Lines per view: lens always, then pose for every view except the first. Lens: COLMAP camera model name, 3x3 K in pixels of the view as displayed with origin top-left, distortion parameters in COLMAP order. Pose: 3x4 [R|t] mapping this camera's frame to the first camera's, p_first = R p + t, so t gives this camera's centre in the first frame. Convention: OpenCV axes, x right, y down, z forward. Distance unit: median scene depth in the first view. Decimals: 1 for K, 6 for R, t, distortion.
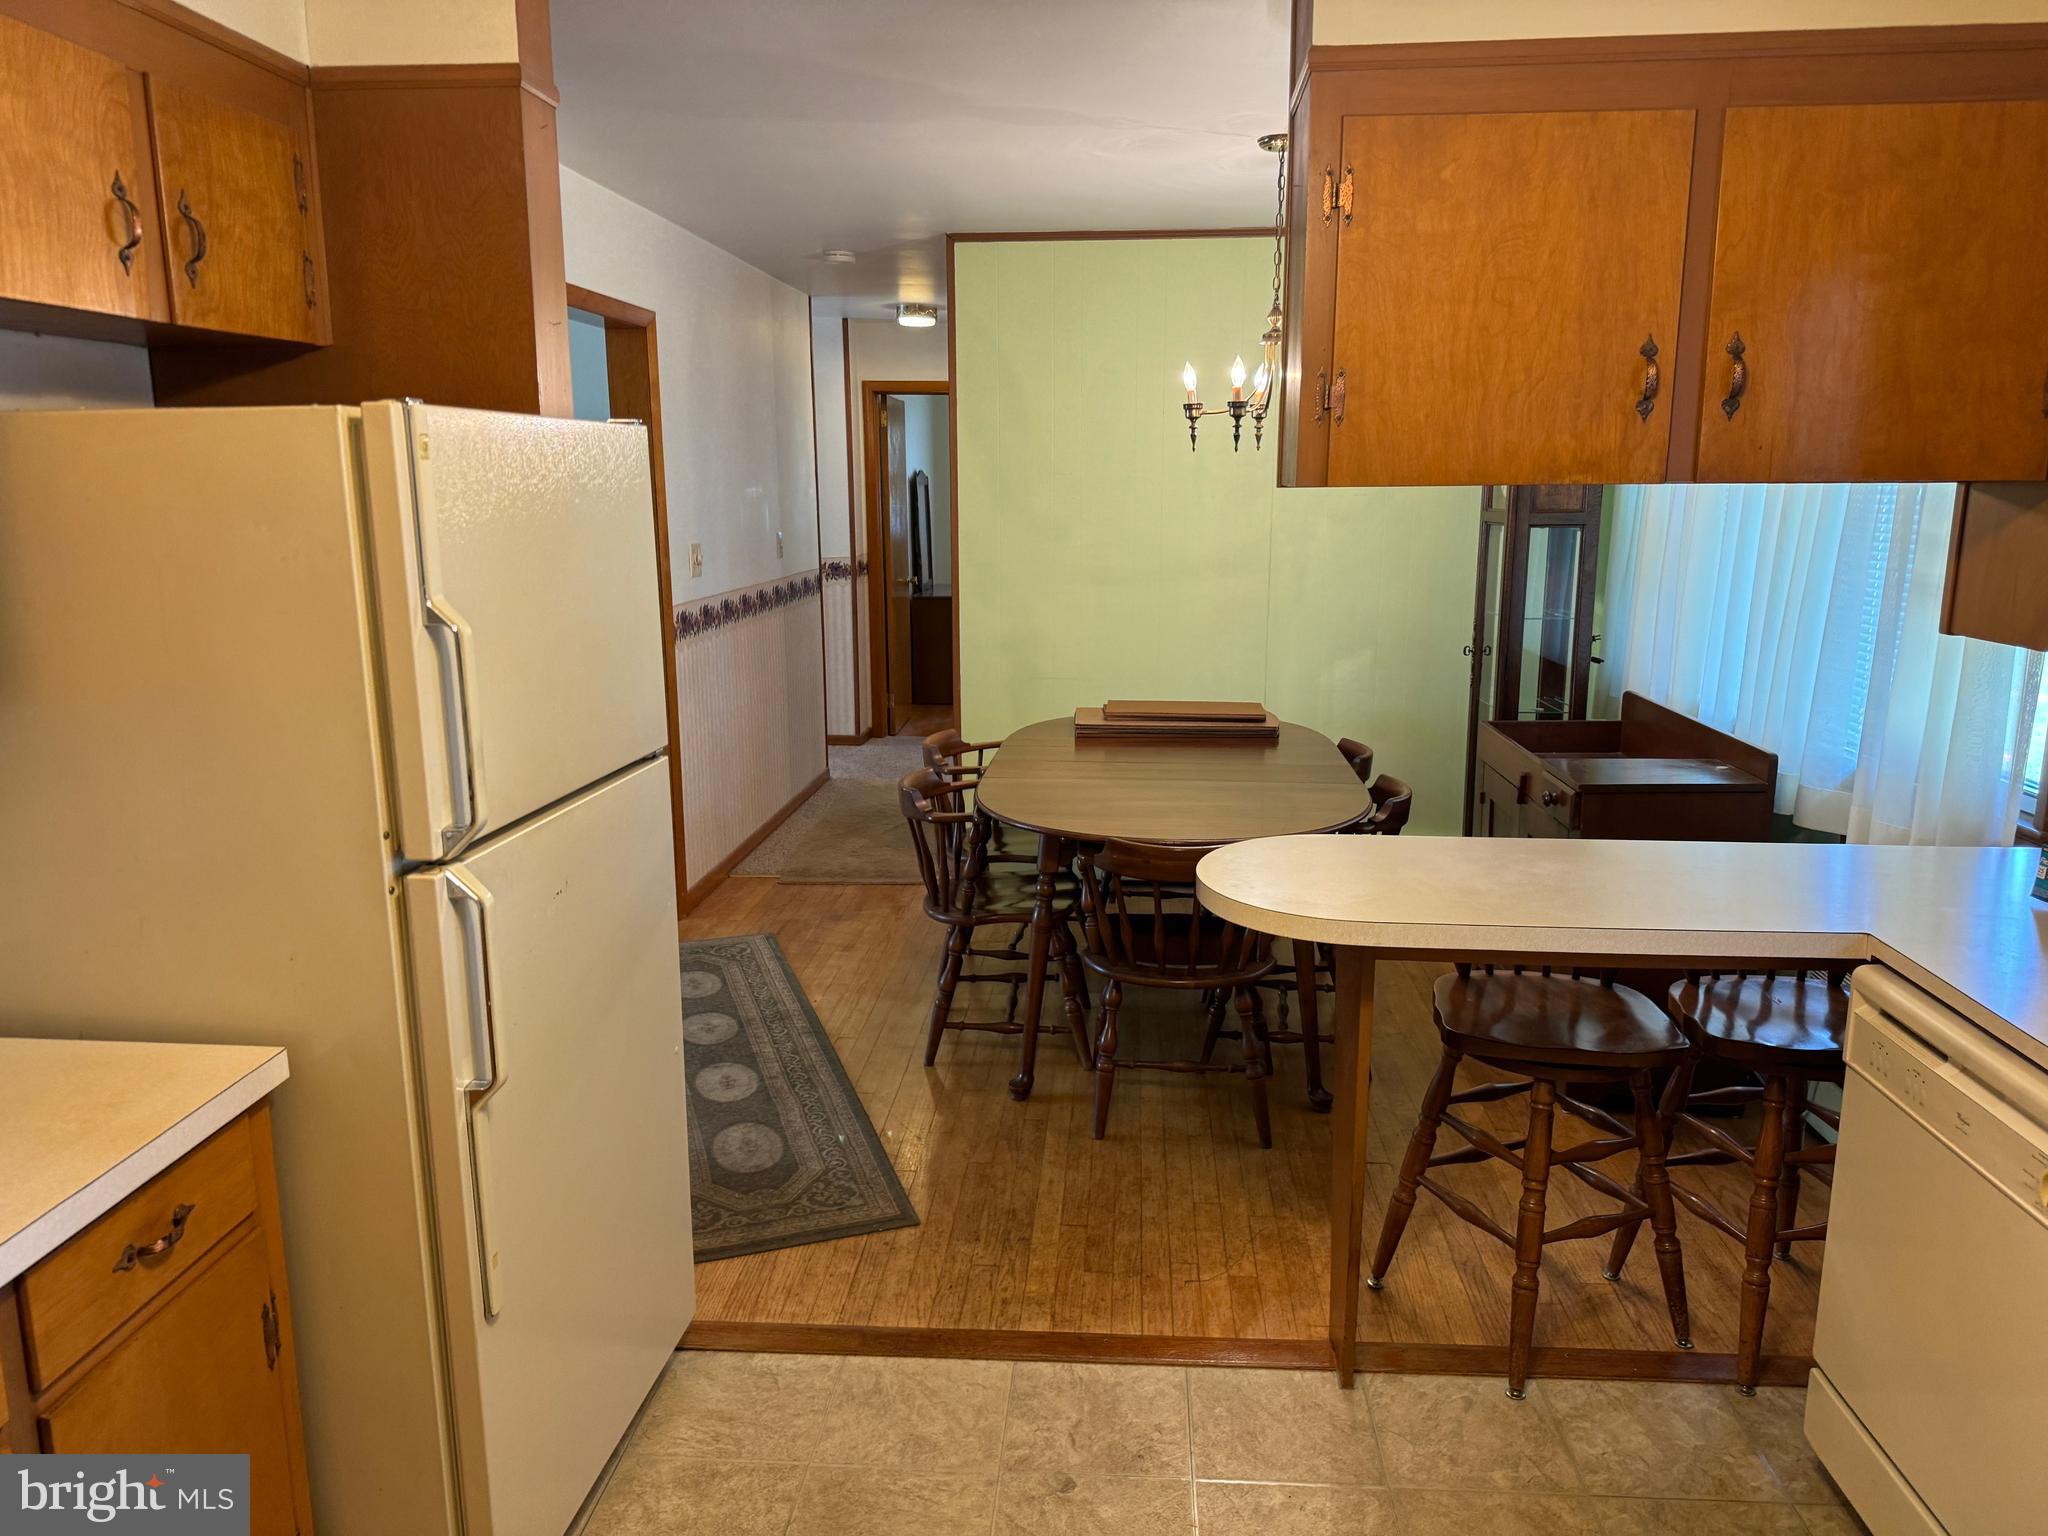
lens RADIAL K [[1422.0, 0, 1033.7], [0, 1422.0, 770.3], [0, 0, 1]] dist [0.113178, -0.141221]
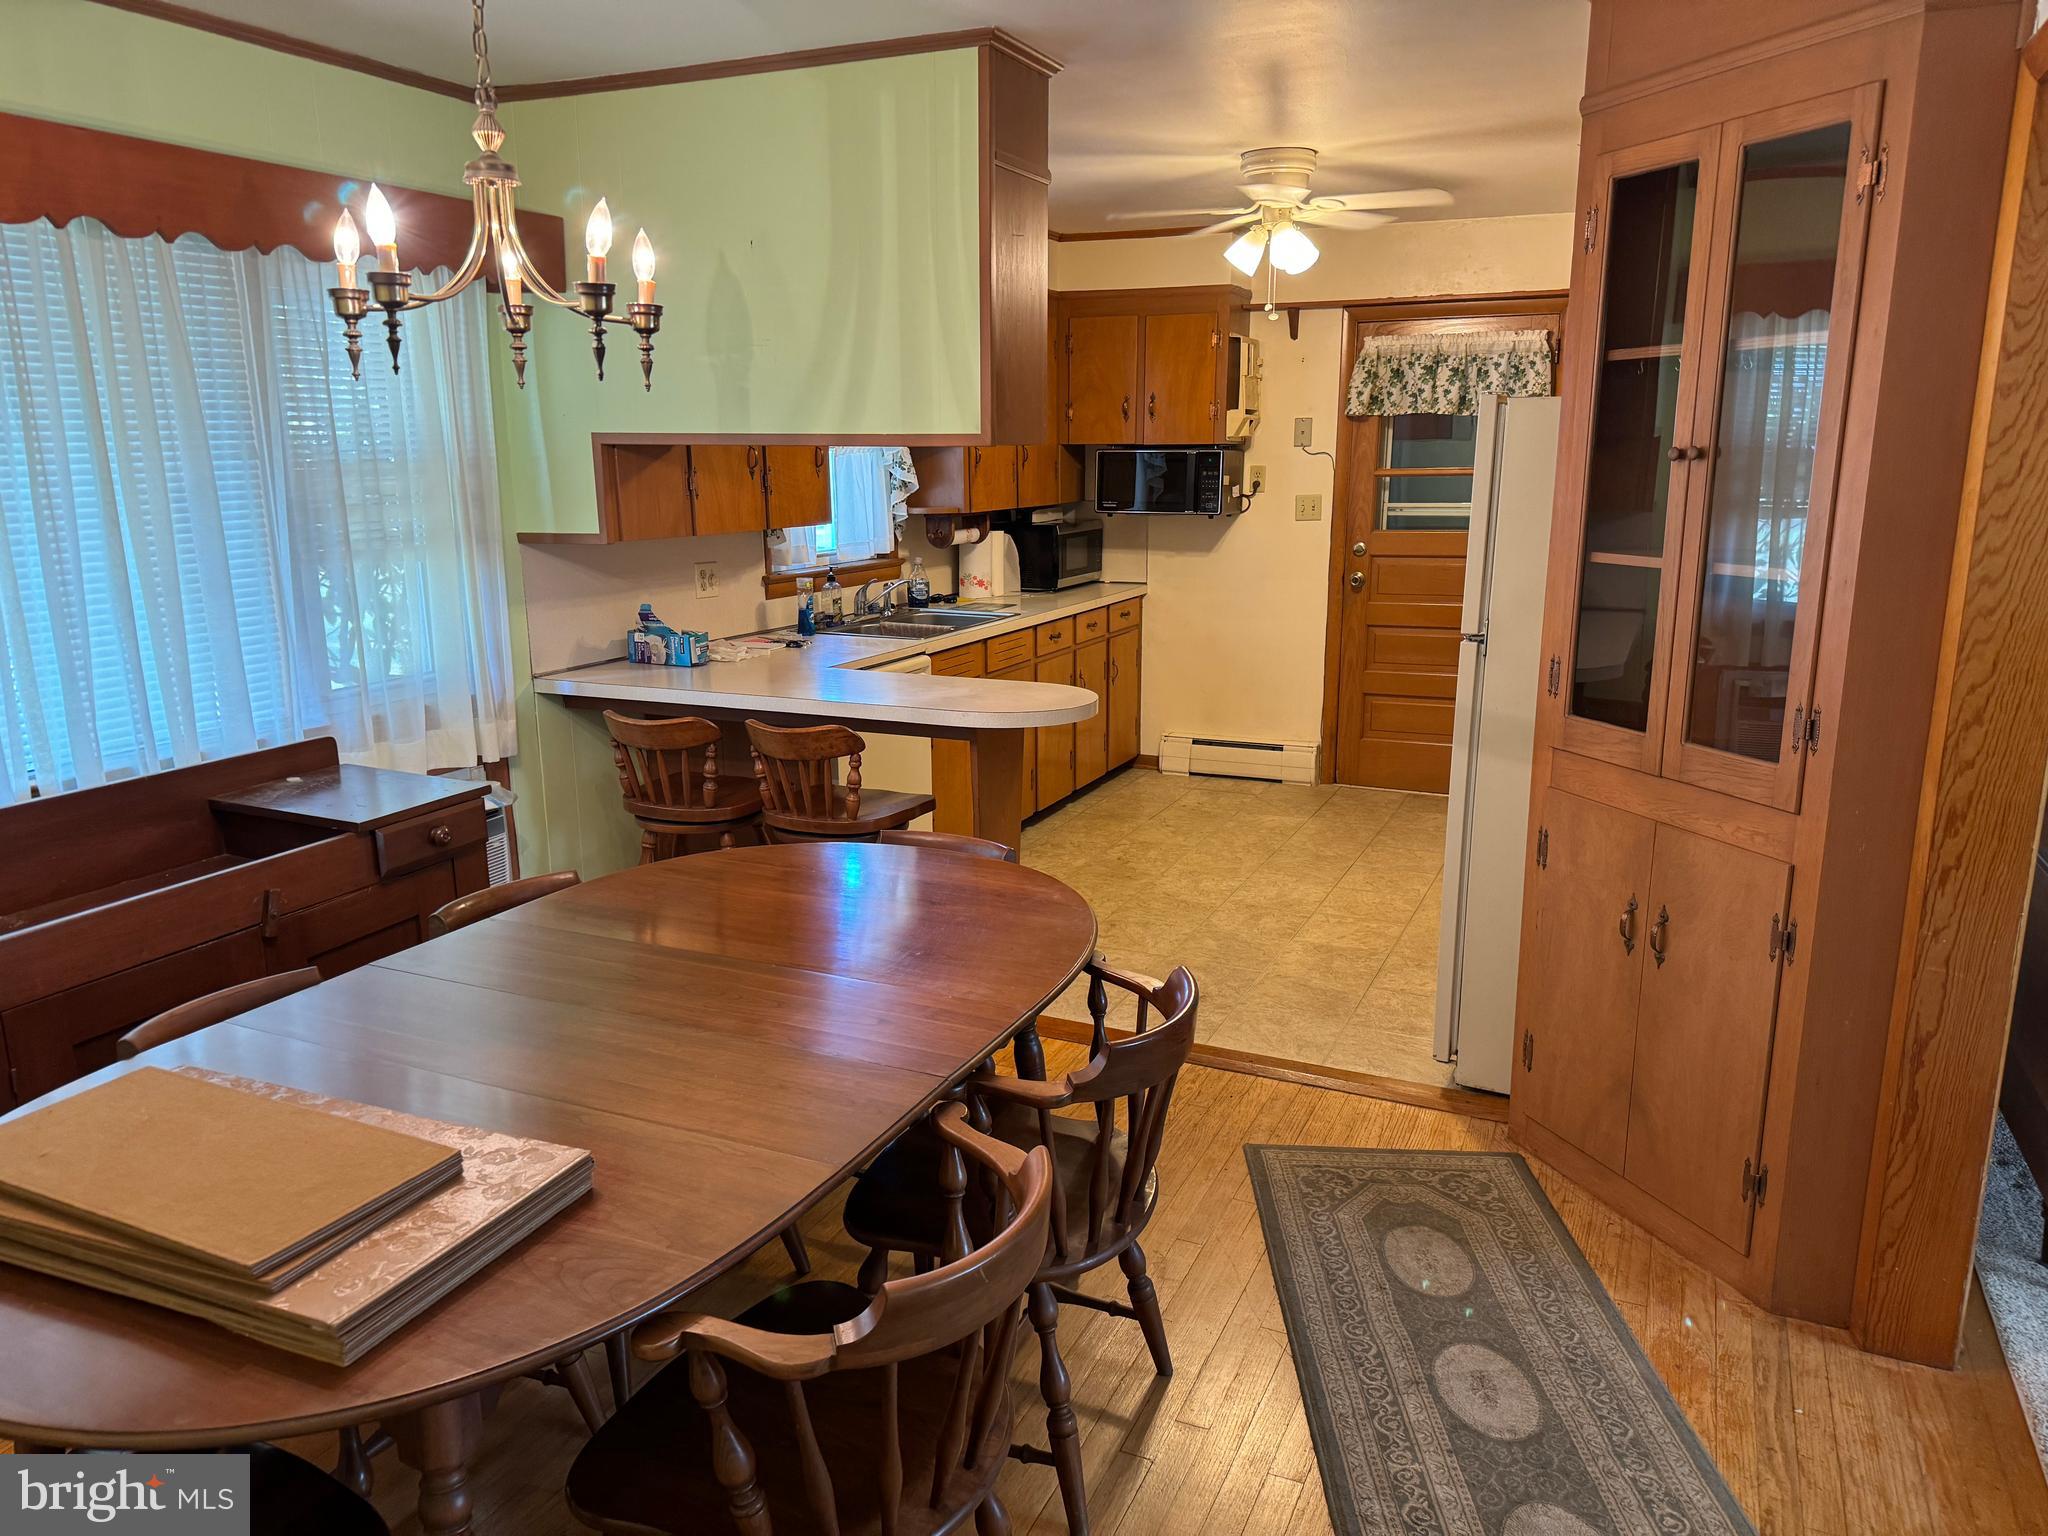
lens RADIAL K [[1422.0, 0, 1033.7], [0, 1422.0, 770.3], [0, 0, 1]] dist [0.113178, -0.141221]
pose [[-0.935151, -0.074347, 0.346359, -0.262406], [0.077050, 0.911634, 0.403716, -0.353939], [-0.345768, 0.404222, -0.846788, 1.720585]]
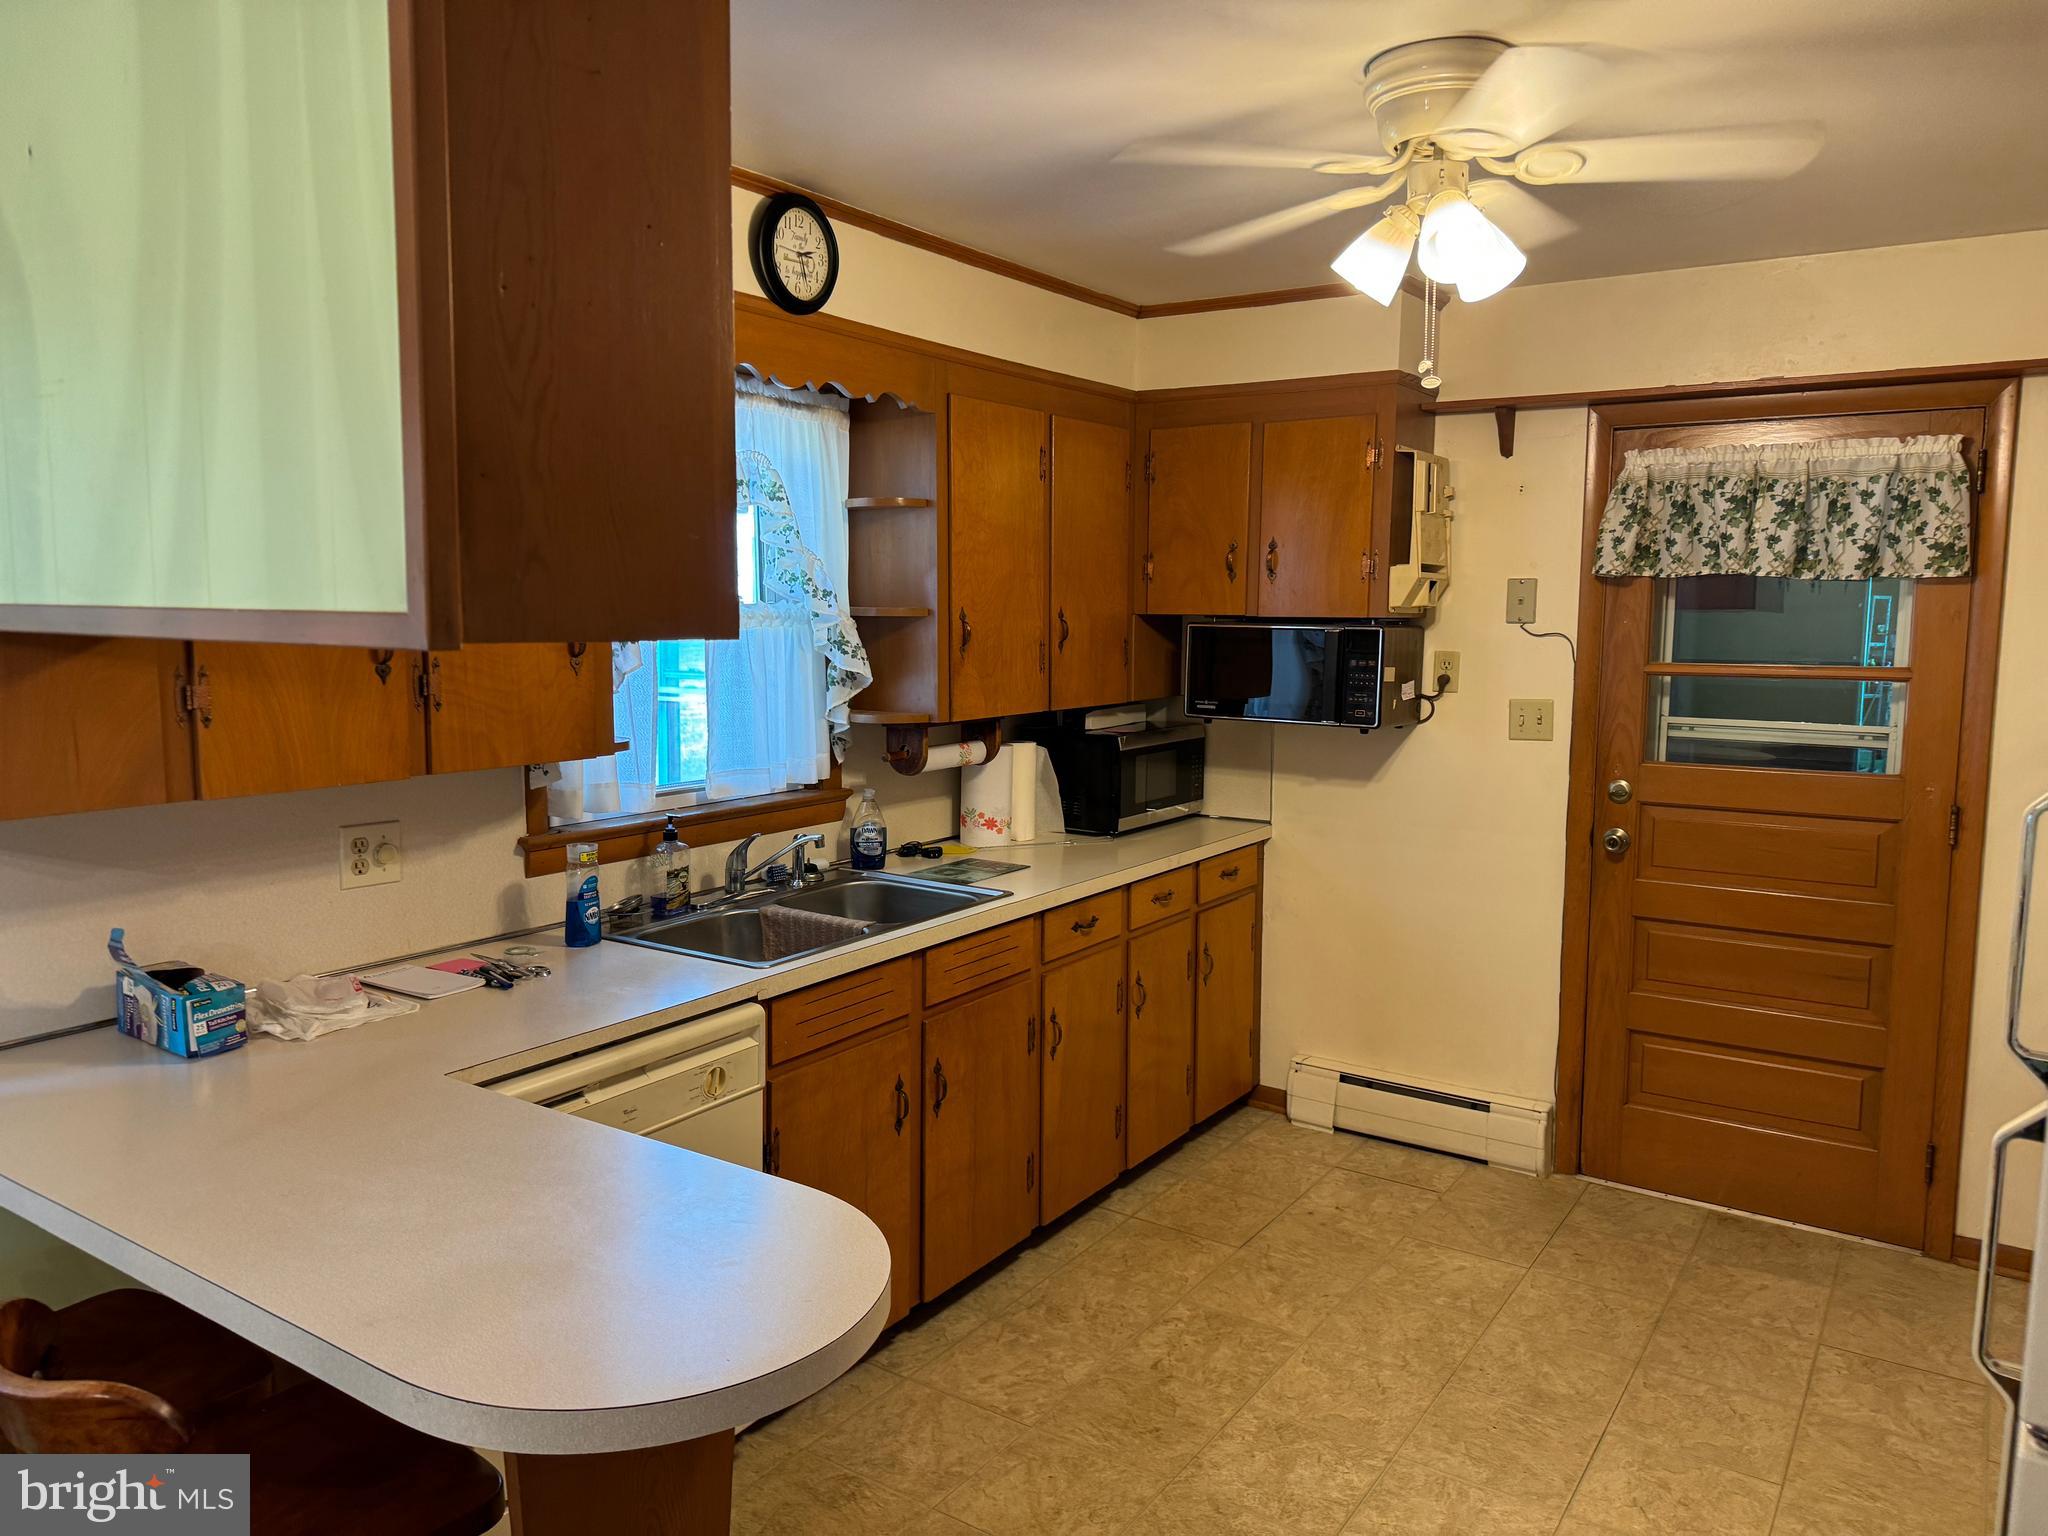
lens RADIAL K [[1417.3, 0, 1017.9], [0, 1417.3, 738.8], [0, 0, 1]] dist [0.109259, -0.195927]
pose [[-0.857220, -0.054980, 0.512007, -0.156402], [0.099094, 0.958089, 0.268787, -0.212683], [-0.505326, 0.281146, -0.815845, 0.989366]]
